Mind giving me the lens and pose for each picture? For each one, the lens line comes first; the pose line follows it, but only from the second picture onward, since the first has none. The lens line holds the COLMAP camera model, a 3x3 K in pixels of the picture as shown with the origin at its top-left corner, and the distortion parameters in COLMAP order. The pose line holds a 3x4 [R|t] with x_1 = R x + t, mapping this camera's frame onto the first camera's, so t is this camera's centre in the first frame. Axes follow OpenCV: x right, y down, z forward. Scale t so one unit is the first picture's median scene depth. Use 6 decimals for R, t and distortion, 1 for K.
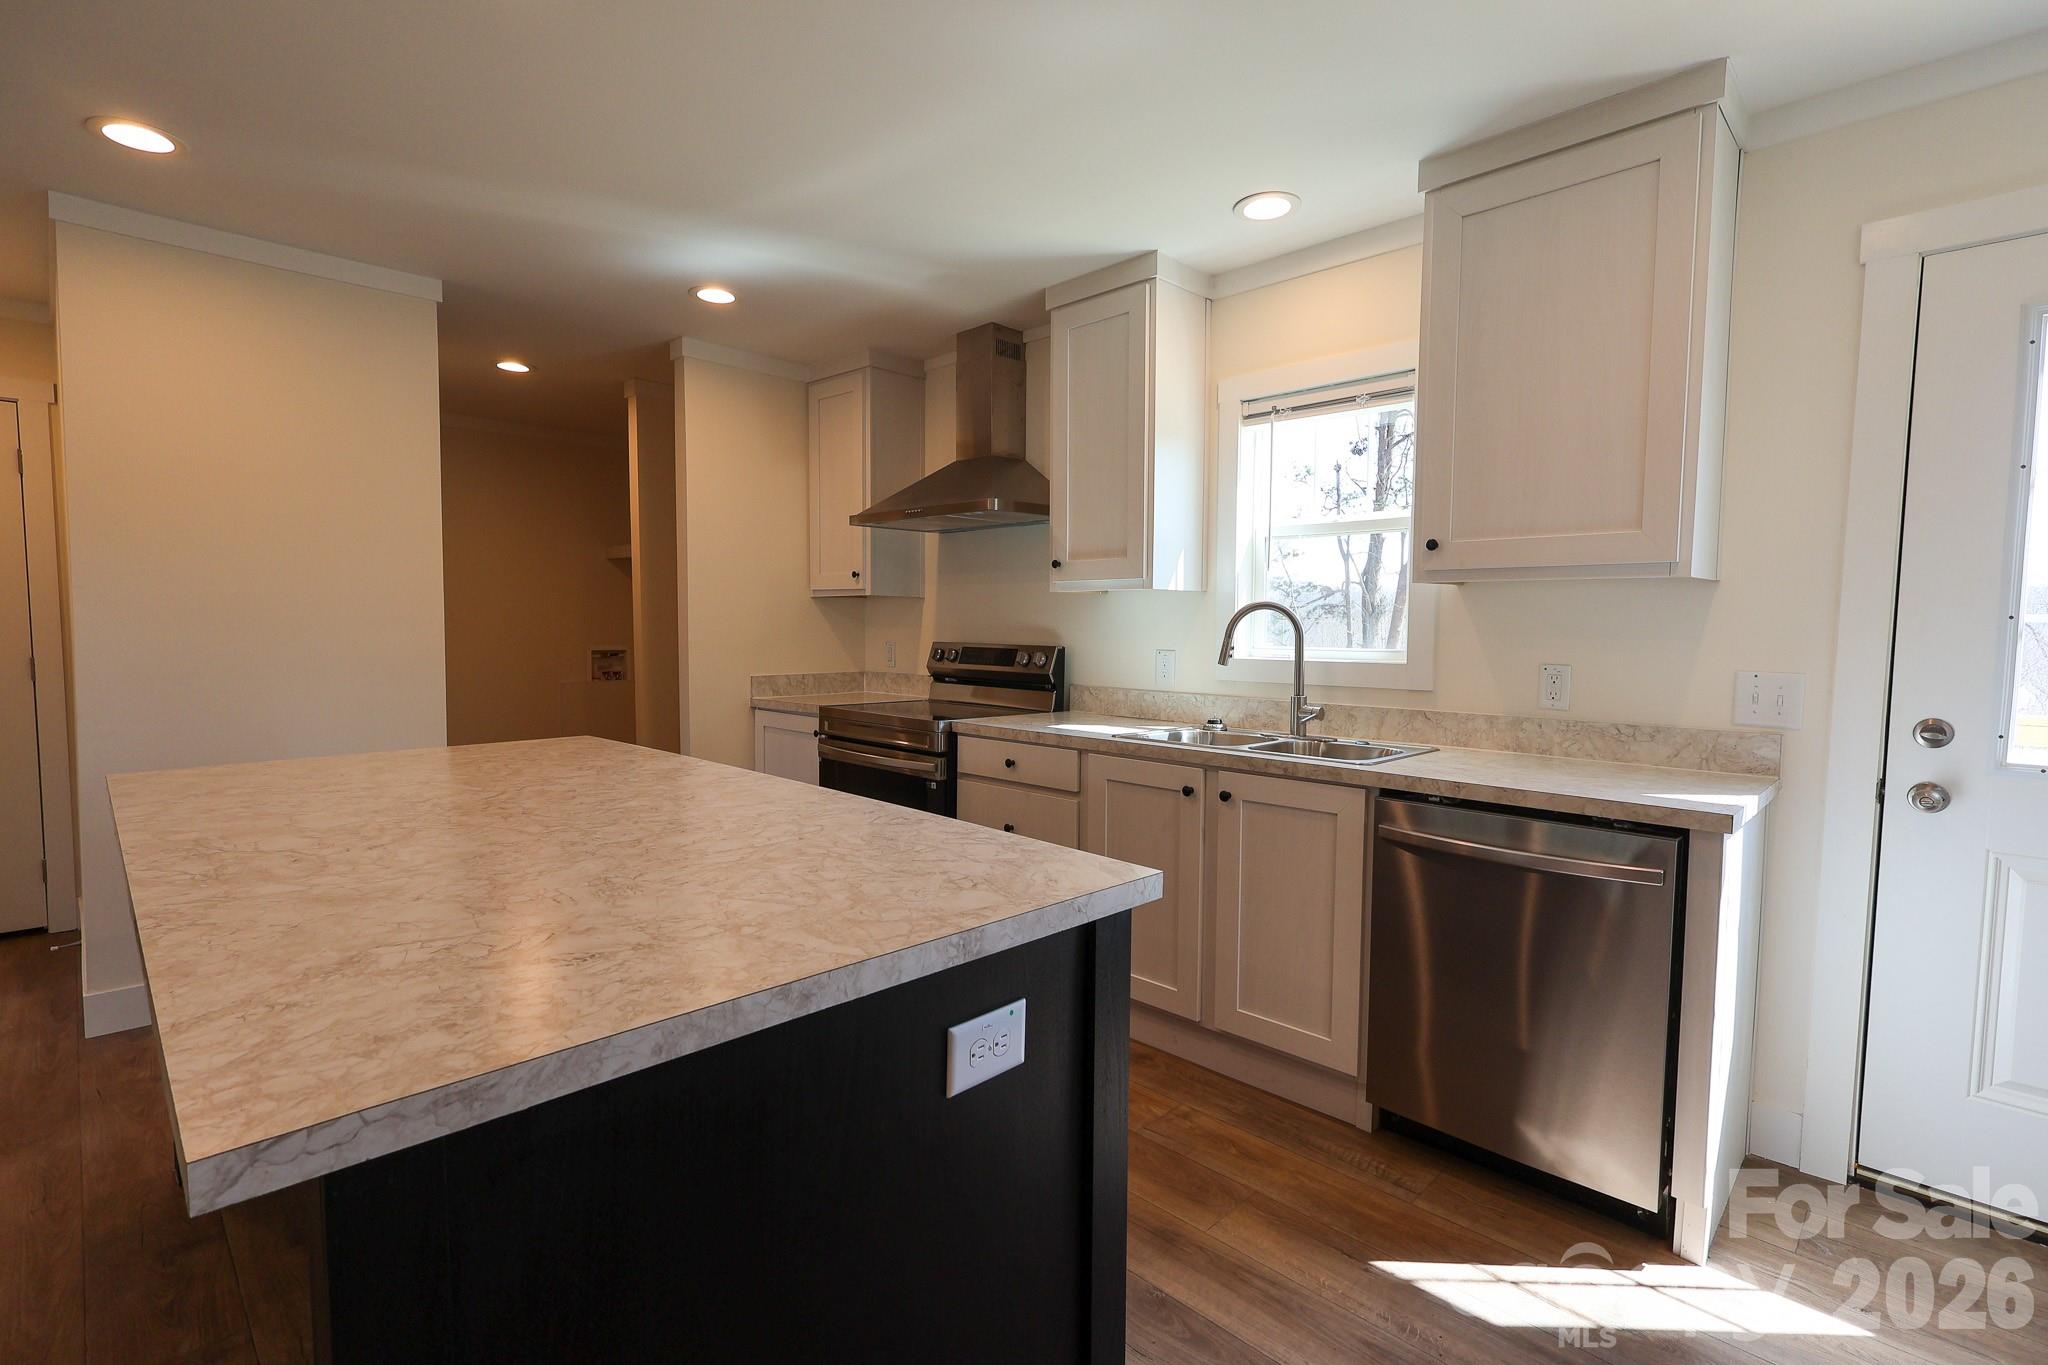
lens RADIAL K [[949.5, 0, 1024.8], [0, 949.5, 688.2], [0, 0, 1]] dist [0.000986, 0.000815]
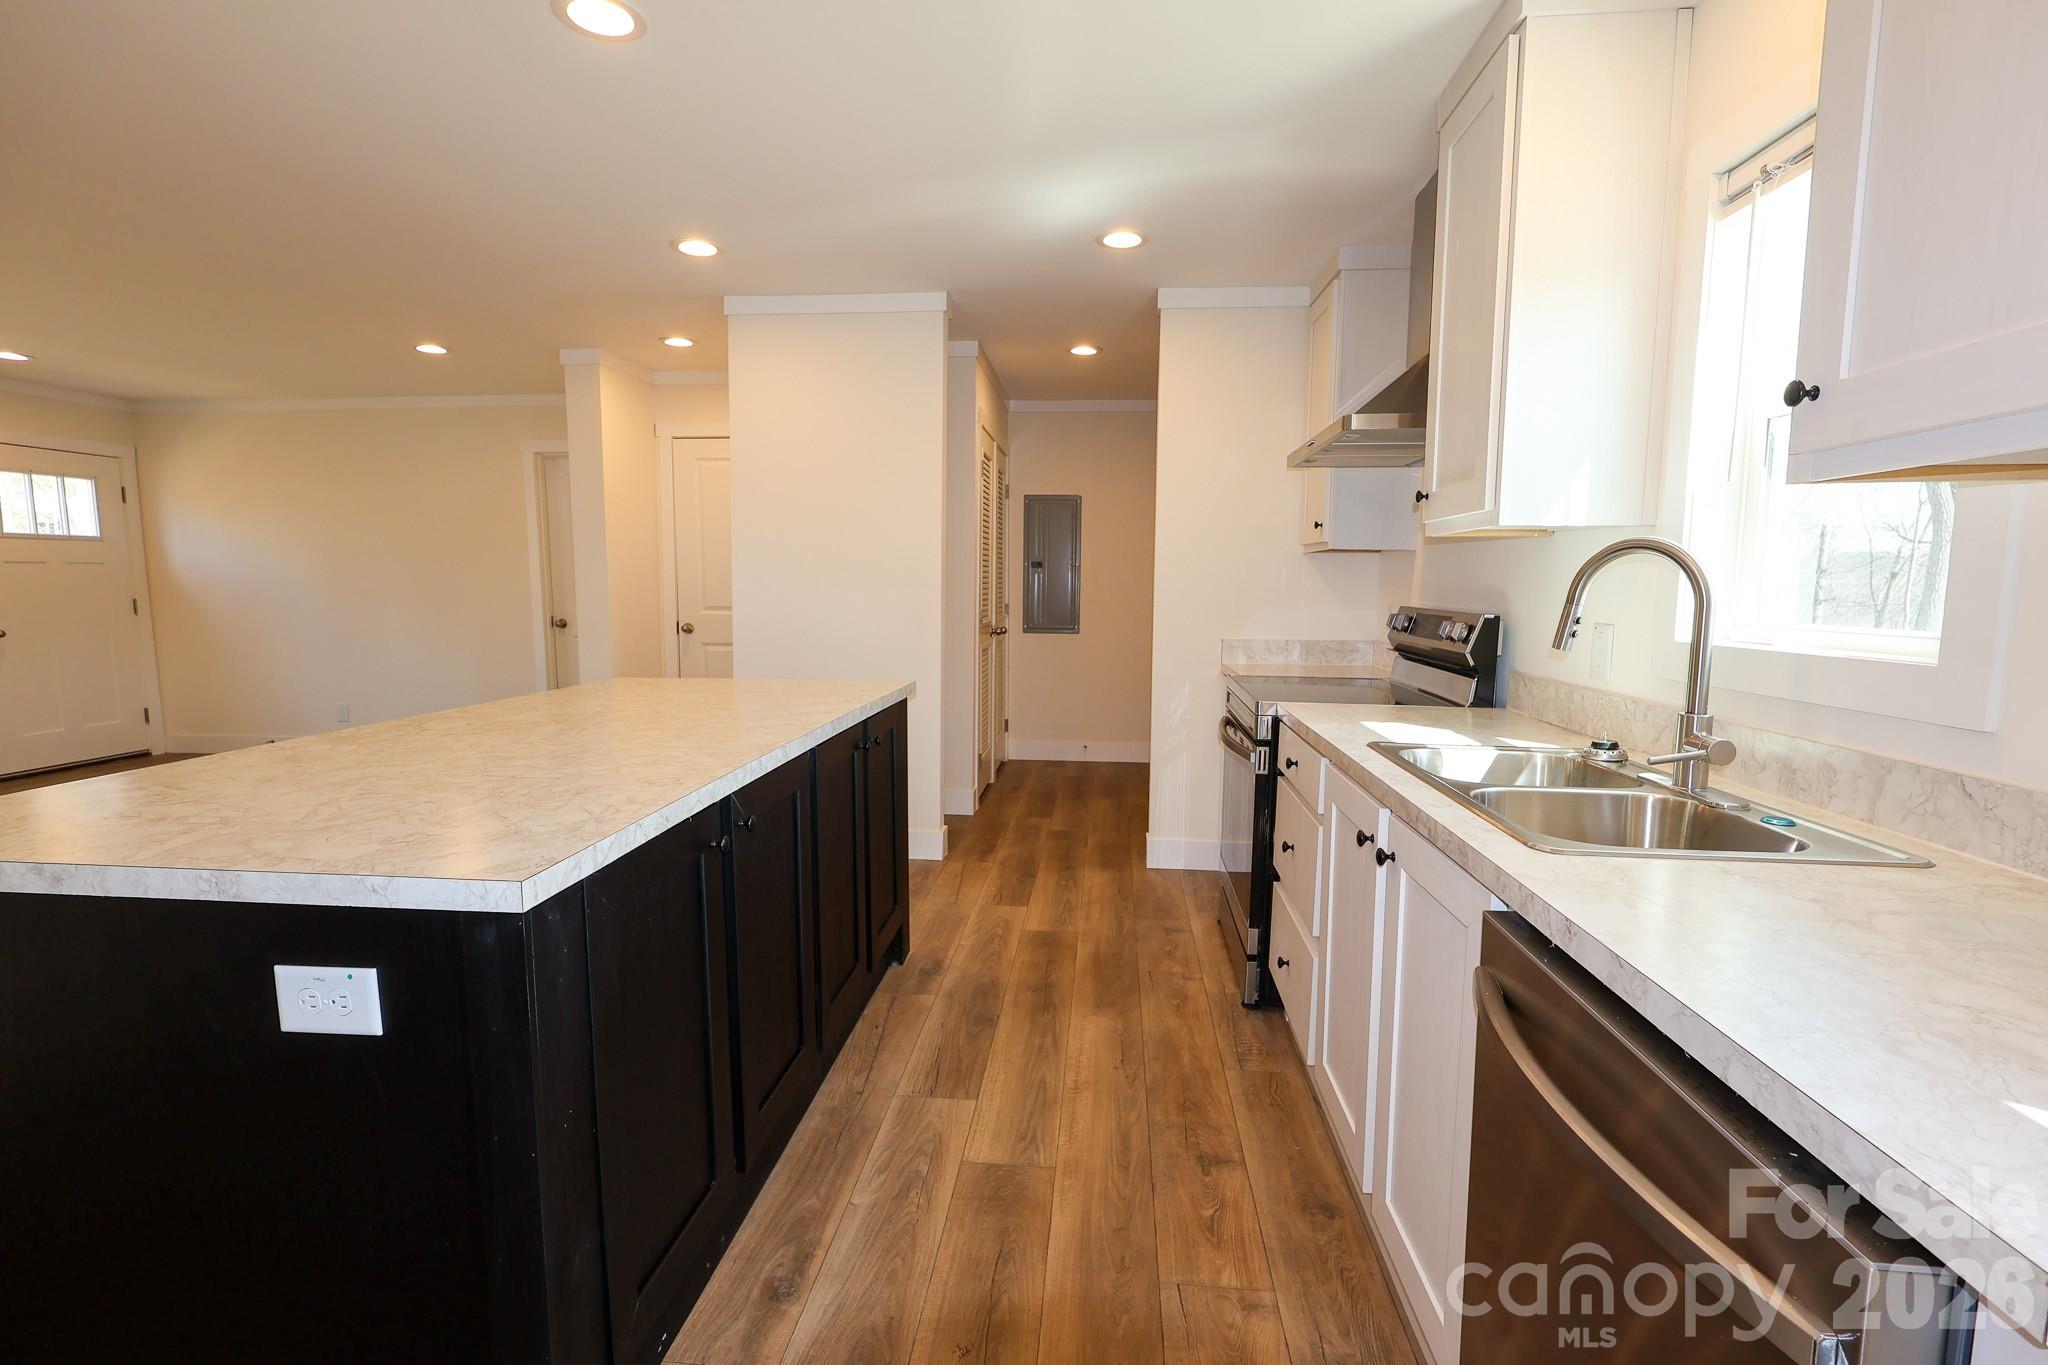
lens RADIAL K [[949.5, 0, 1024.8], [0, 949.5, 688.2], [0, 0, 1]] dist [0.000986, 0.000815]
pose [[0.636686, 0.084521, -0.766477, 0.450267], [-0.056002, 0.996418, 0.063359, -0.018971], [0.769087, 0.002584, 0.639139, 0.362614]]
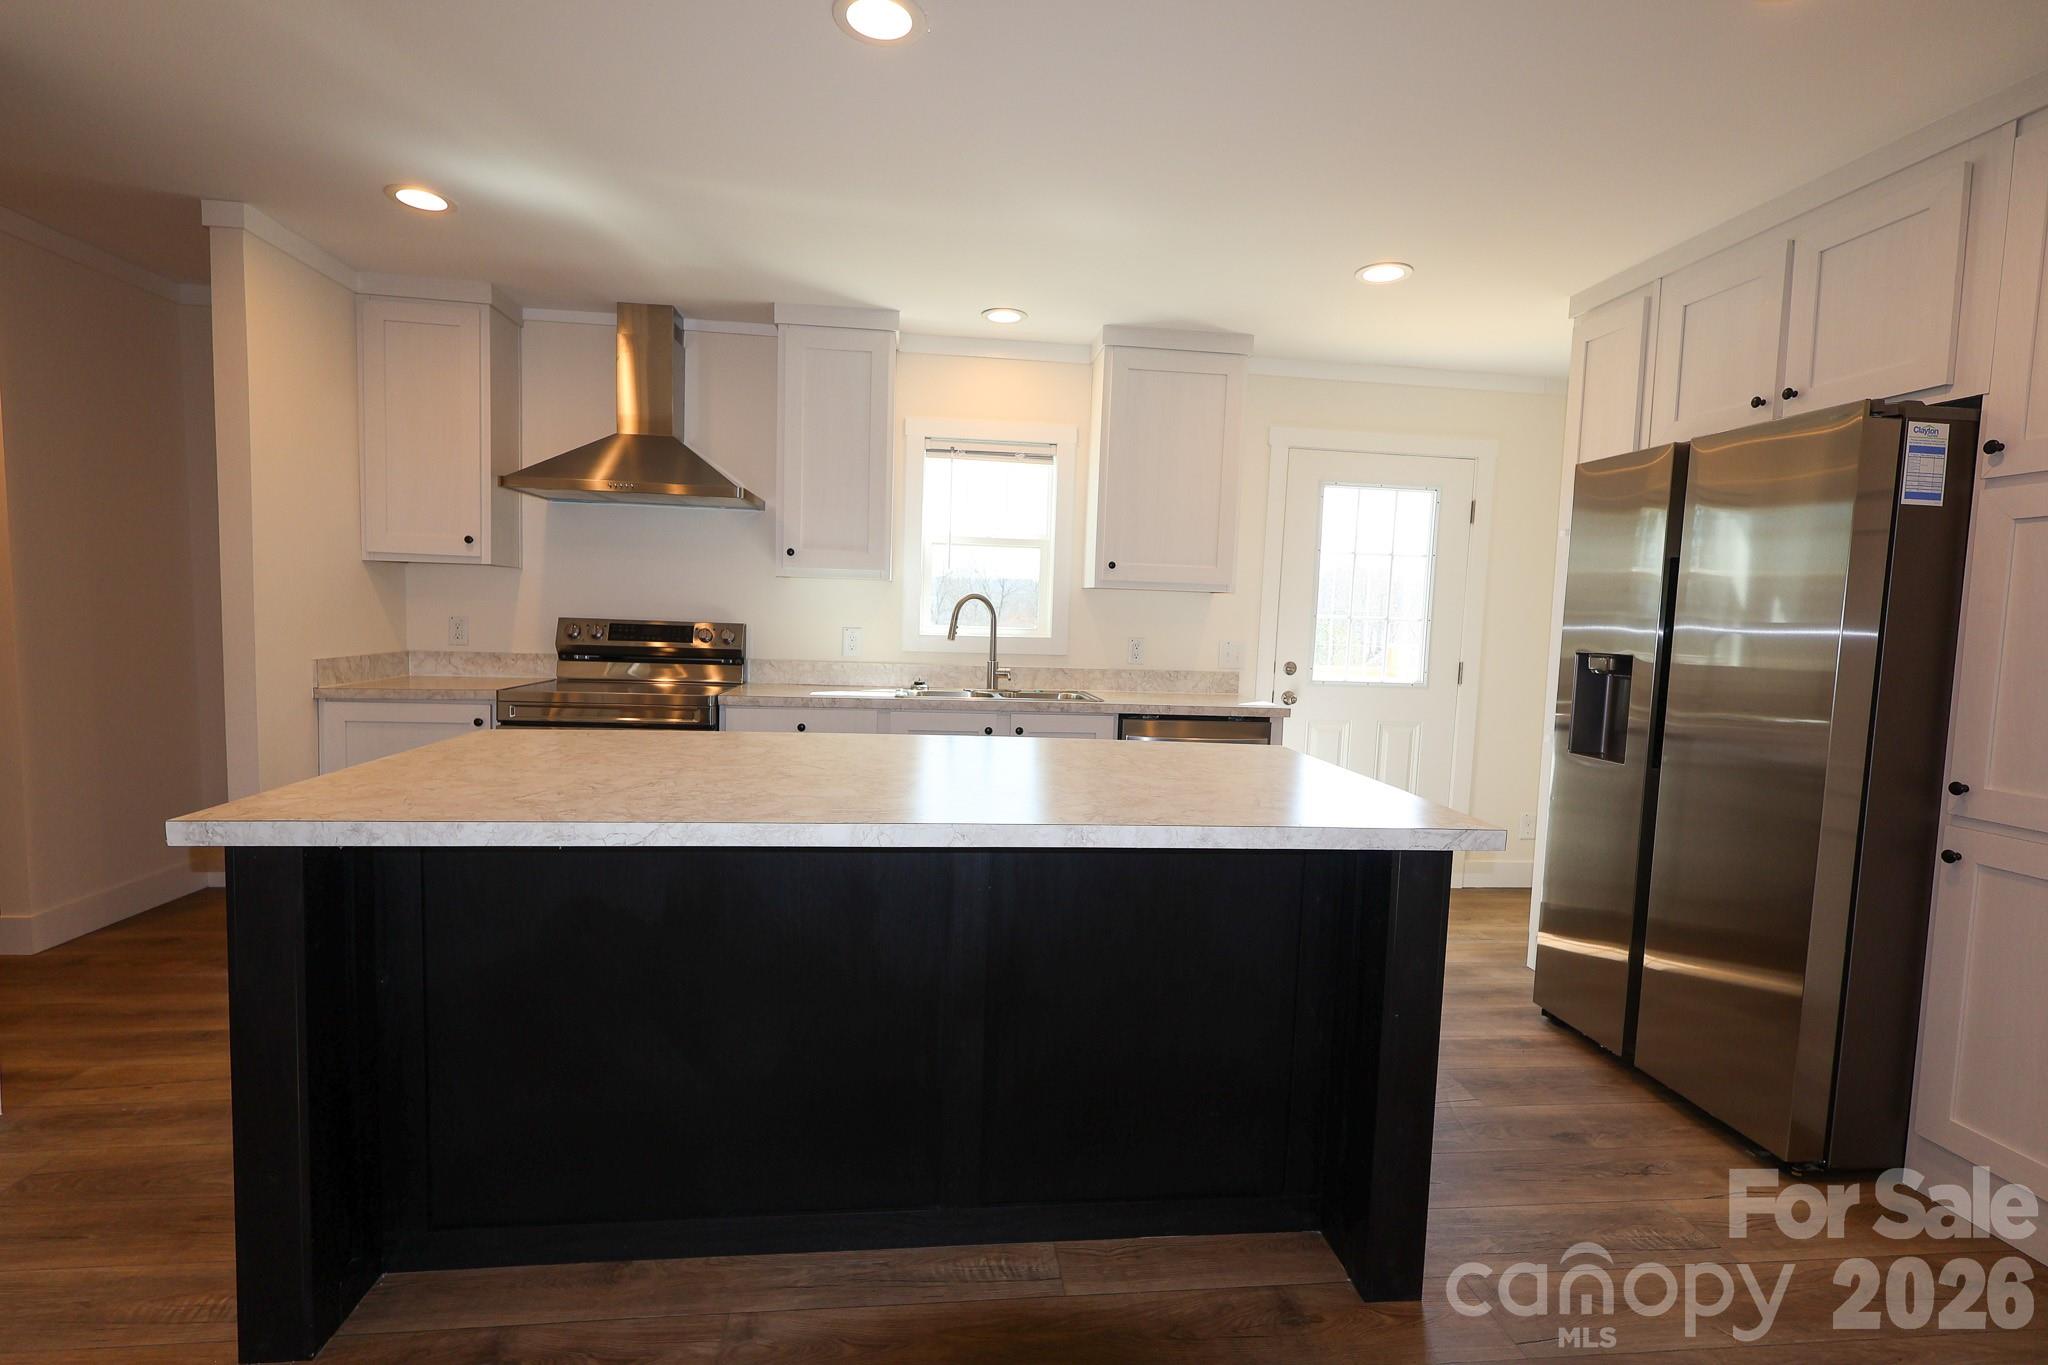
lens RADIAL K [[949.5, 0, 1024.8], [0, 949.5, 688.2], [0, 0, 1]] dist [0.000986, 0.000815]
pose [[0.625788, -0.048368, 0.778492, -0.771375], [0.025513, 0.998811, 0.041548, -0.009217], [-0.779575, -0.006139, 0.626278, 0.078248]]
